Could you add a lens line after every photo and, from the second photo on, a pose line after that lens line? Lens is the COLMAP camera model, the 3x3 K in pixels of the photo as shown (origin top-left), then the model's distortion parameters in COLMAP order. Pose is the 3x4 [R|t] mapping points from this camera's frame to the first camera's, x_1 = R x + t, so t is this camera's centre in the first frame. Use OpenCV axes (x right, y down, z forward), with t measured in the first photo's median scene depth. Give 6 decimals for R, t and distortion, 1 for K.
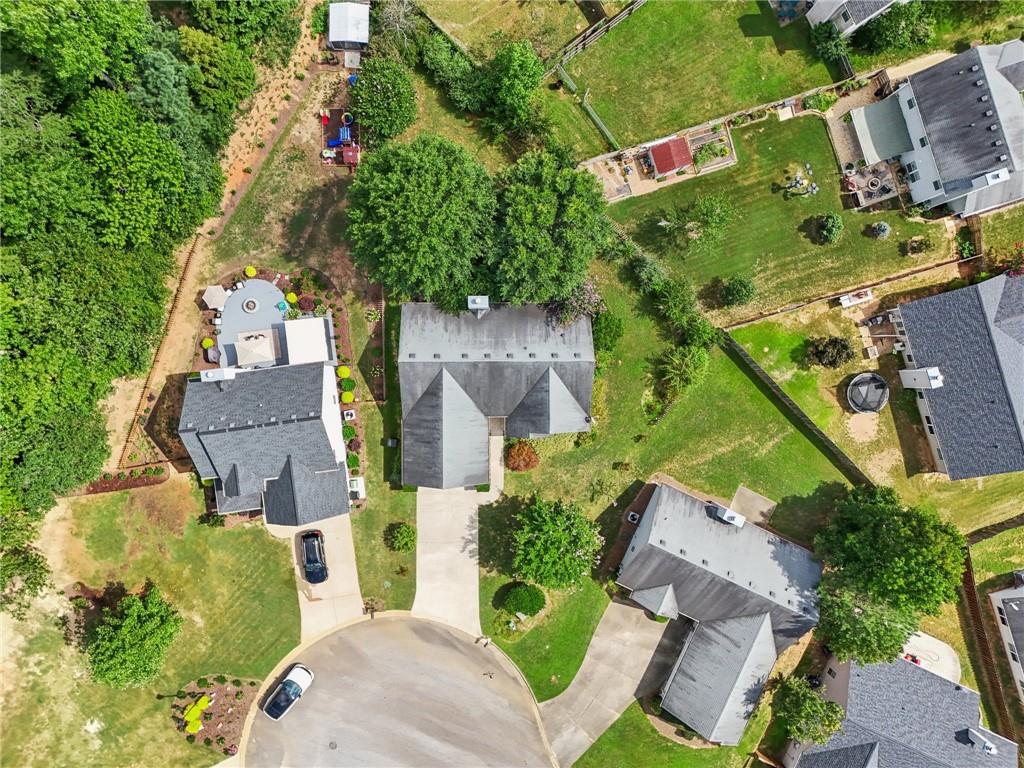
lens RADIAL K [[750.5, 0, 512.0], [0, 750.5, 384.0], [0, 0, 1]] dist [0.060823, -0.045287]
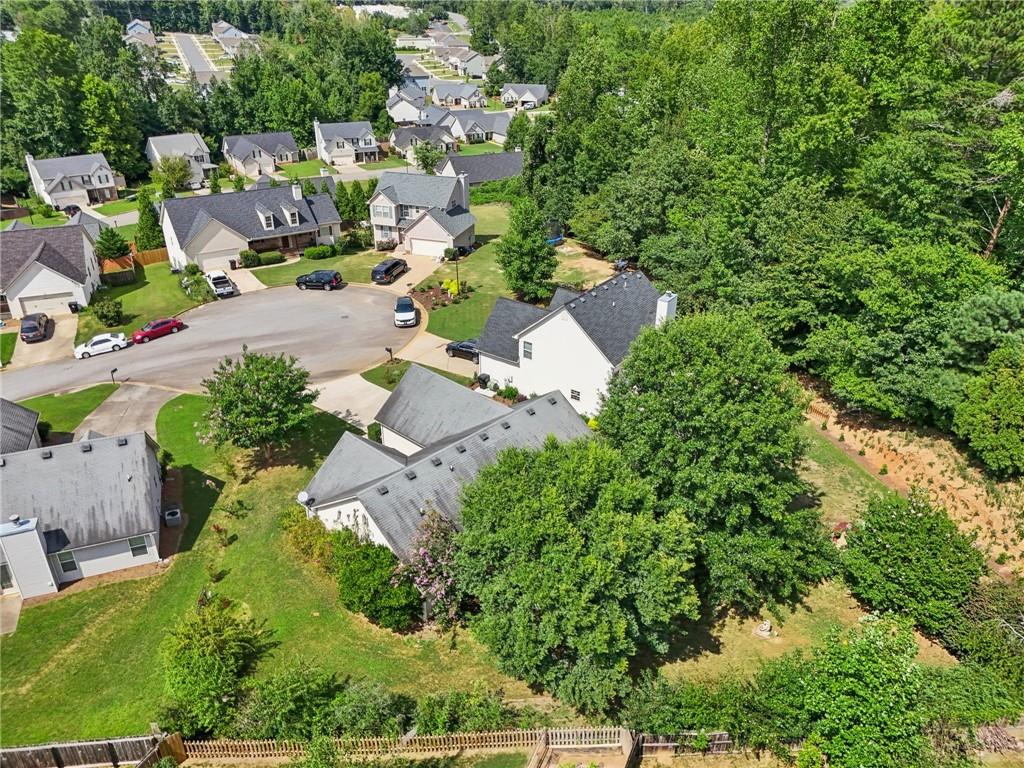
lens RADIAL K [[750.5, 0, 512.0], [0, 750.5, 384.0], [0, 0, 1]] dist [0.060823, -0.045287]
pose [[-0.689956, 0.325592, -0.646491, 0.359509], [-0.723467, -0.339254, 0.601250, -0.428444], [-0.023562, 0.882551, 0.469626, 0.561723]]
